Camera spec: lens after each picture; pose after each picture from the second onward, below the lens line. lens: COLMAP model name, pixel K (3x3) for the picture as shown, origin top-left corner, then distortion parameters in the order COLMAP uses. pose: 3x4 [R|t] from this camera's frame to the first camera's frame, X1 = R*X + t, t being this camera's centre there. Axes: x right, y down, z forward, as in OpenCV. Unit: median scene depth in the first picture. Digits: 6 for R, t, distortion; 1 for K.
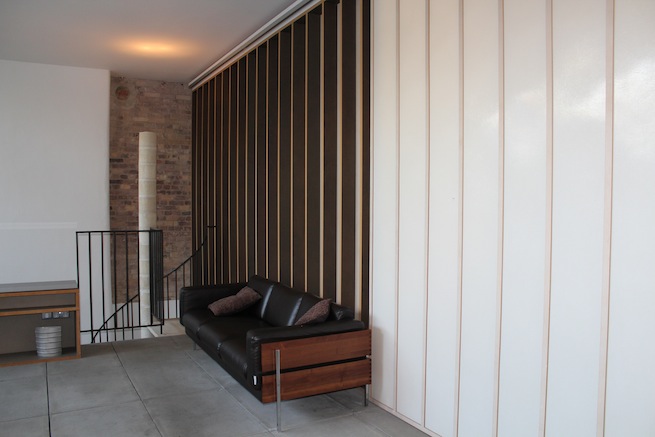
lens RADIAL K [[548.8, 0, 332.0], [0, 548.8, 216.0], [0, 0, 1]] dist [-0.150172, 0.121685]
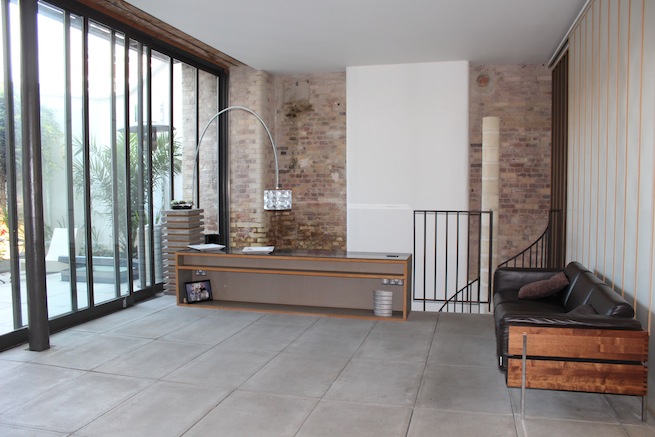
lens RADIAL K [[548.8, 0, 330.4], [0, 548.8, 218.0], [0, 0, 1]] dist [-0.150172, 0.121685]
pose [[0.722364, 0.037238, -0.690509, 0.132985], [-0.014189, 0.999137, 0.039039, 0.001977], [0.691367, -0.018403, 0.722269, 0.029120]]
